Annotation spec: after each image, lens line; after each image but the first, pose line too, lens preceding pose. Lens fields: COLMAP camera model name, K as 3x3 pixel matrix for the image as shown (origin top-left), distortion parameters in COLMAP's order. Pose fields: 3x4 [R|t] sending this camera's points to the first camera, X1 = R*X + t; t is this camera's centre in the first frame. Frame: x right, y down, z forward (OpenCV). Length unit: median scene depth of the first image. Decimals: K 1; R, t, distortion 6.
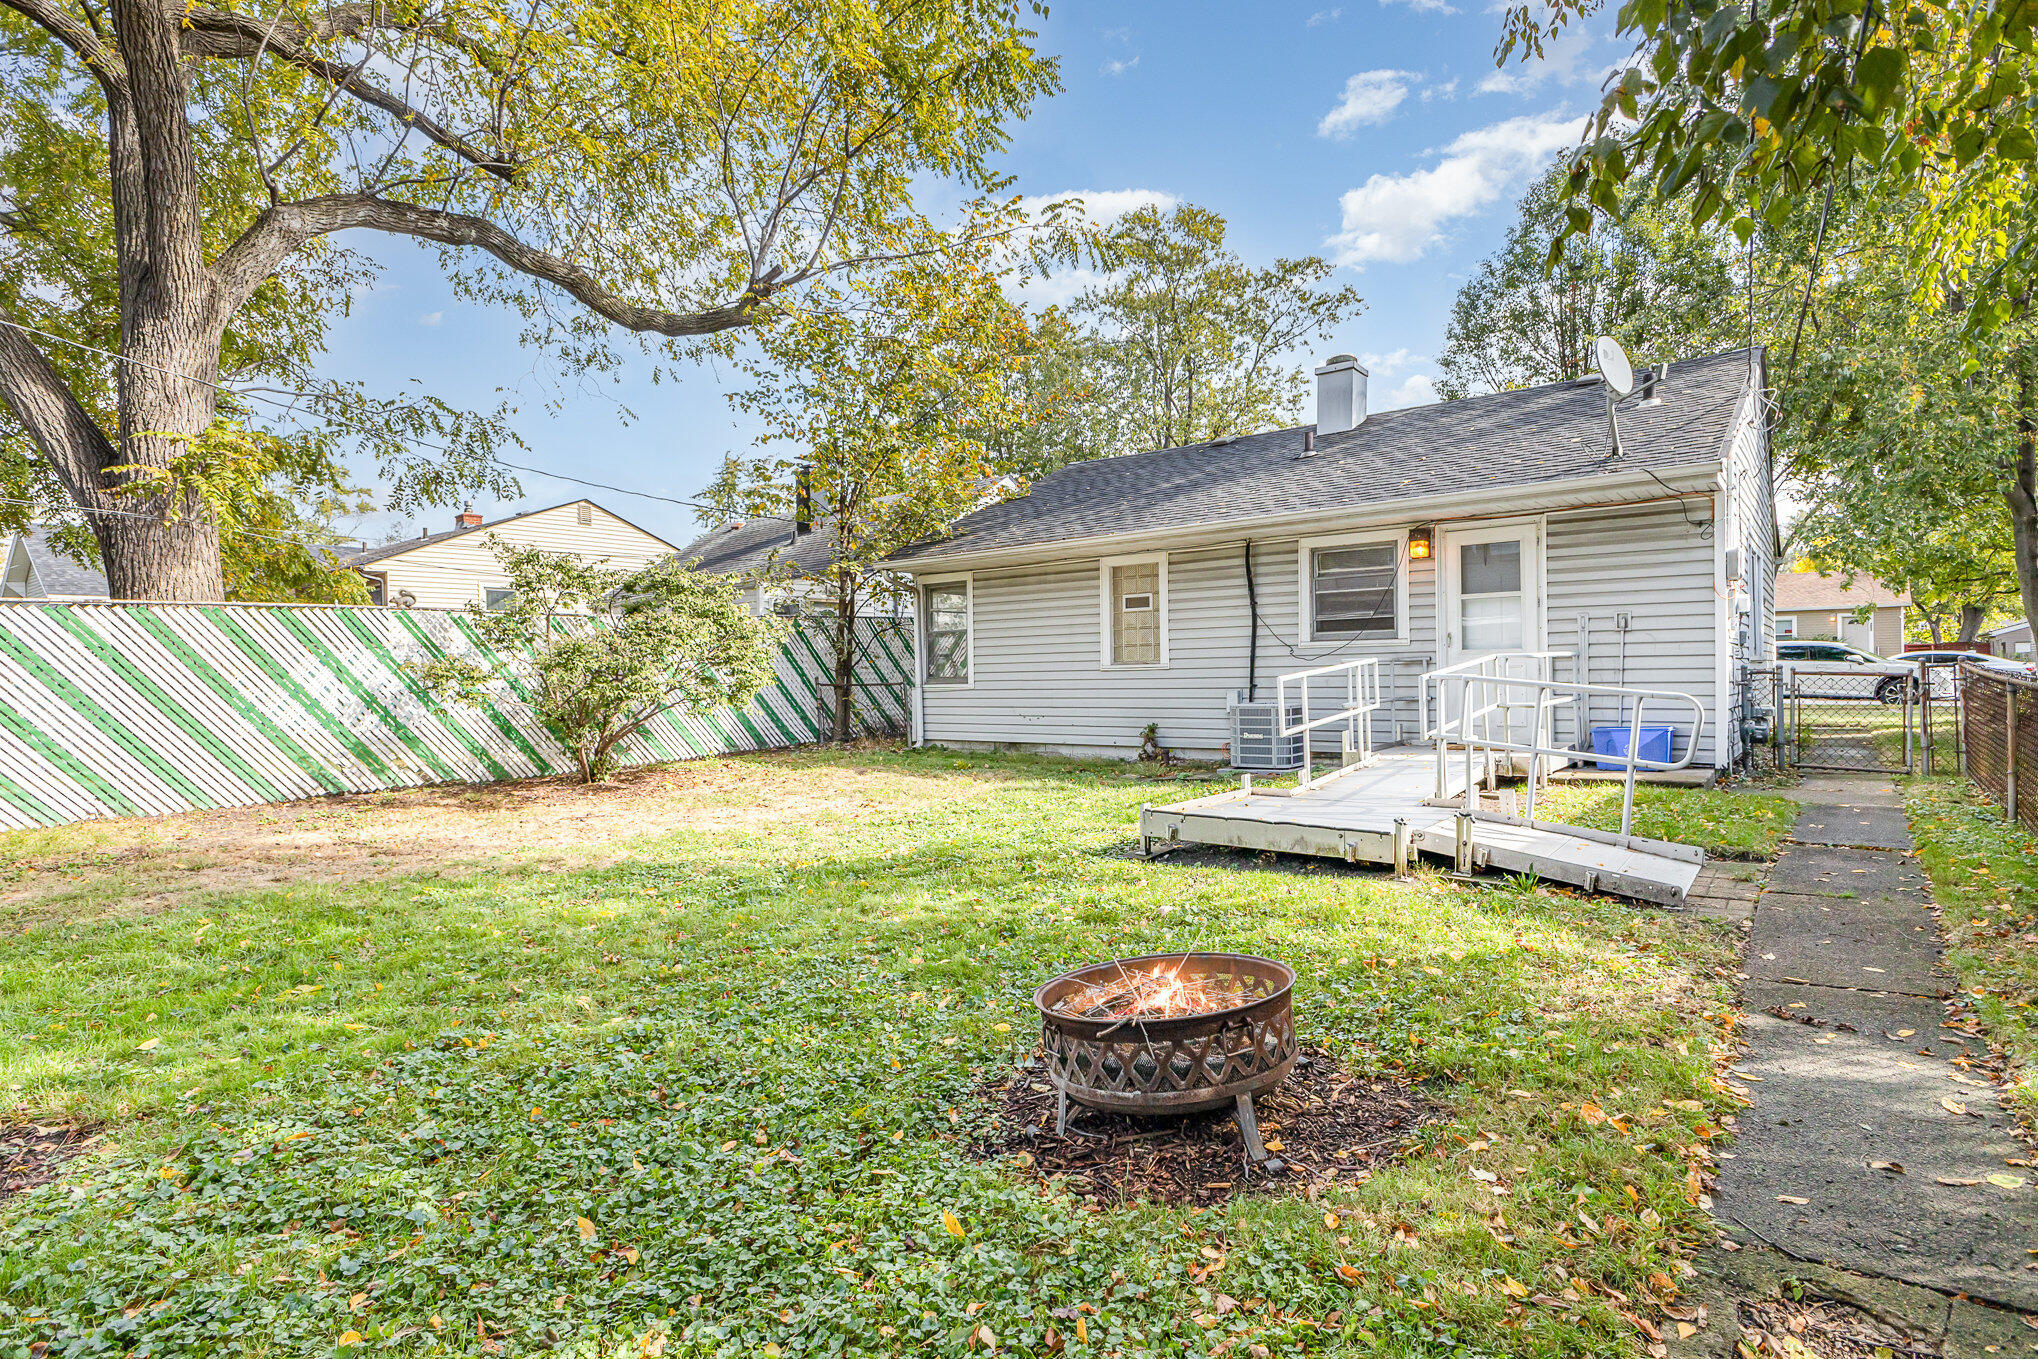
lens RADIAL K [[1026.2, 0, 1013.6], [0, 1026.2, 673.1], [0, 0, 1]] dist [0.012711, -0.001088]
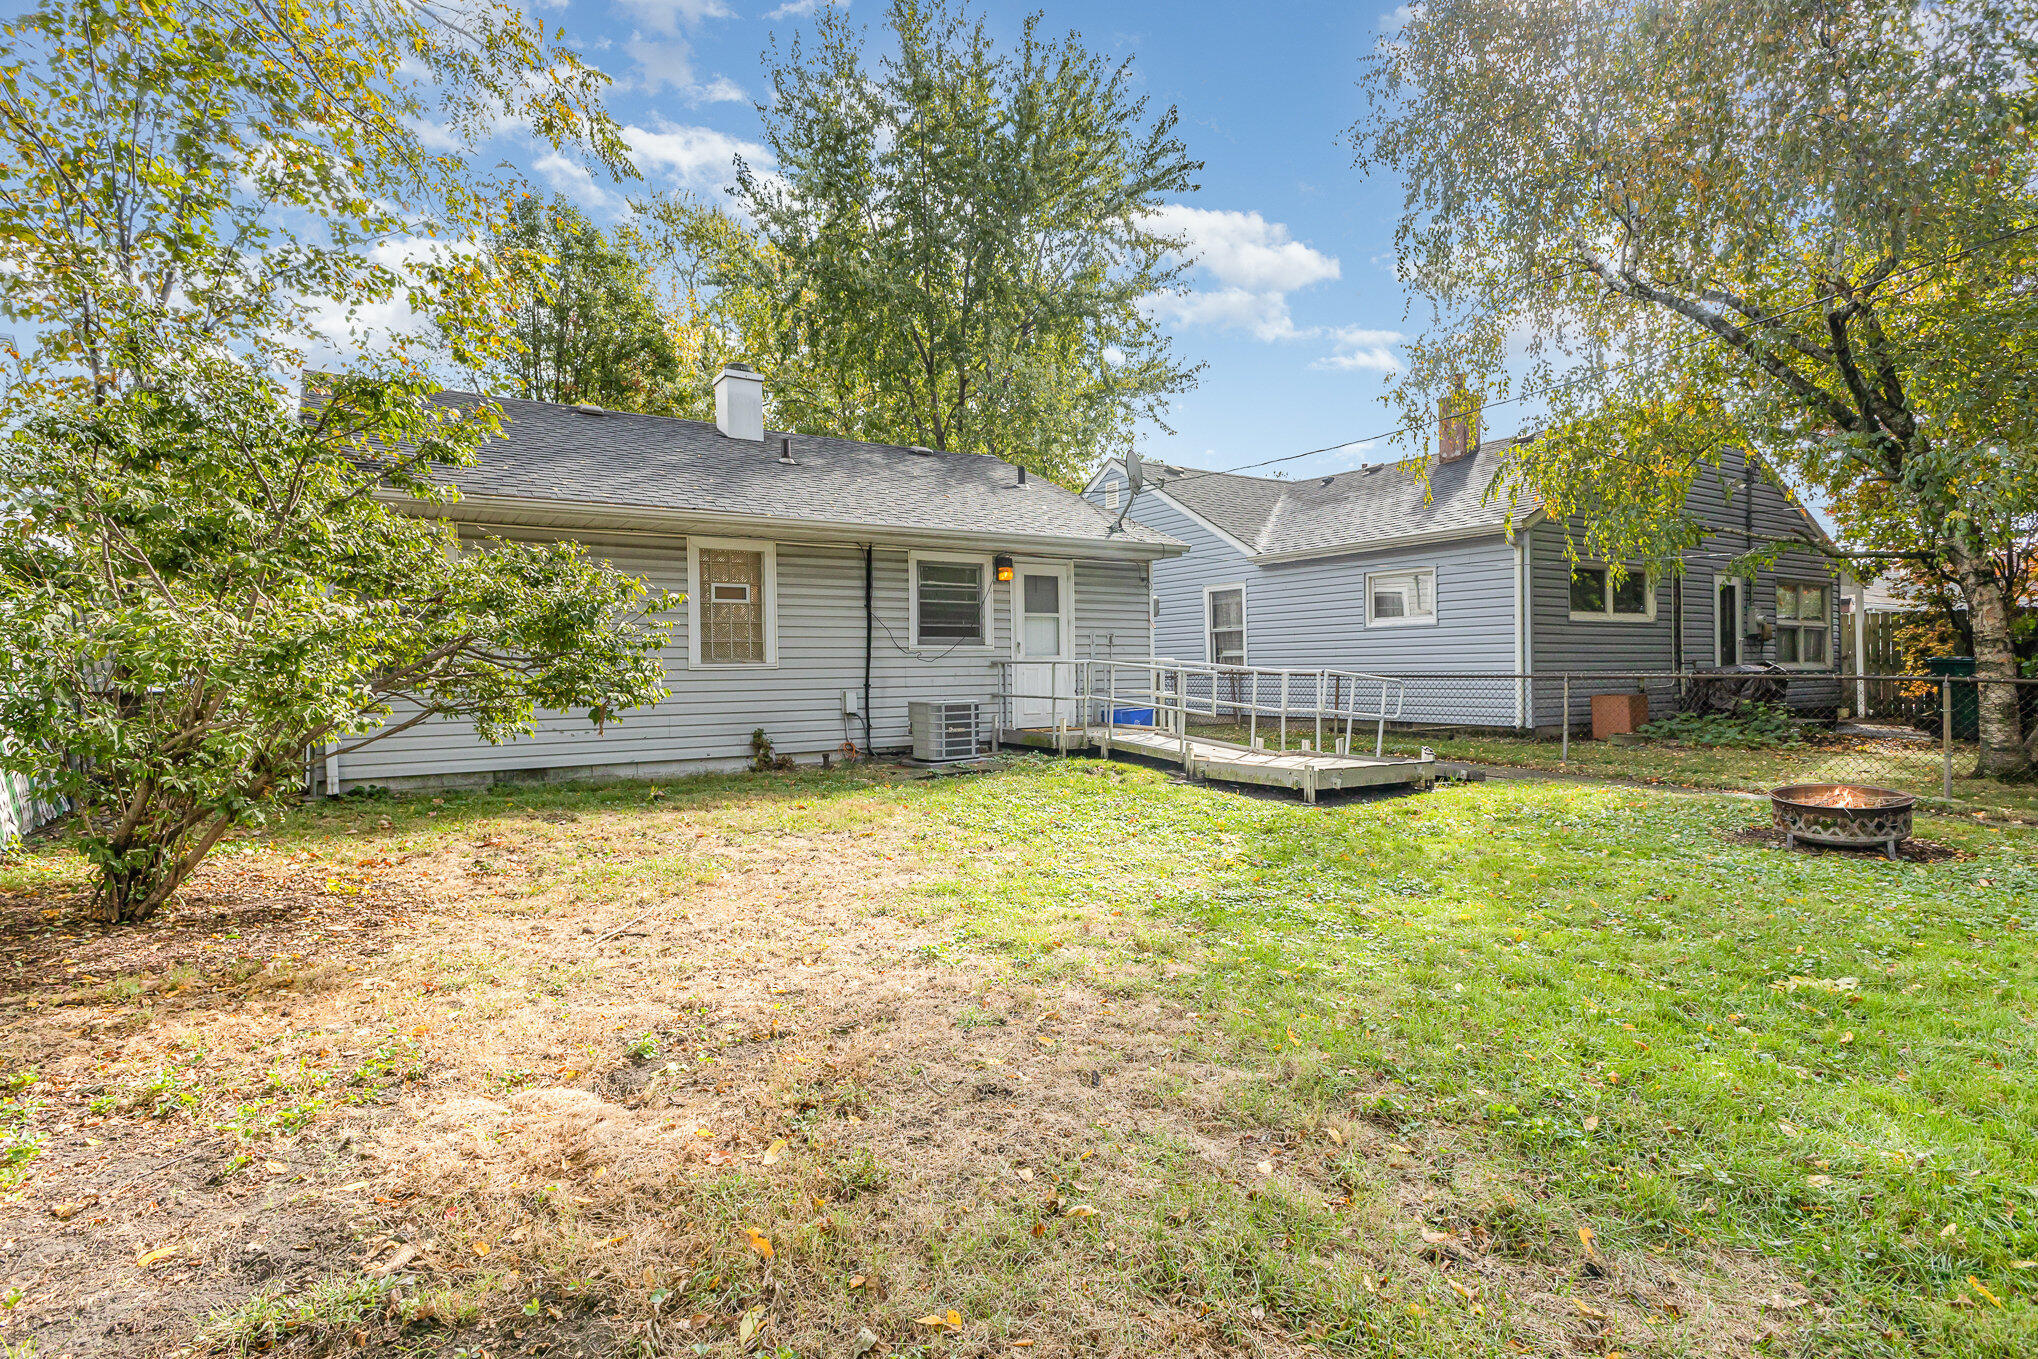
lens RADIAL K [[1026.2, 0, 1013.6], [0, 1026.2, 673.1], [0, 0, 1]] dist [0.012711, -0.001088]
pose [[0.306819, 0.008095, 0.951734, -0.677660], [0.005045, 0.999936, -0.010131, 0.010556], [-0.951755, 0.007910, 0.306758, 0.526536]]
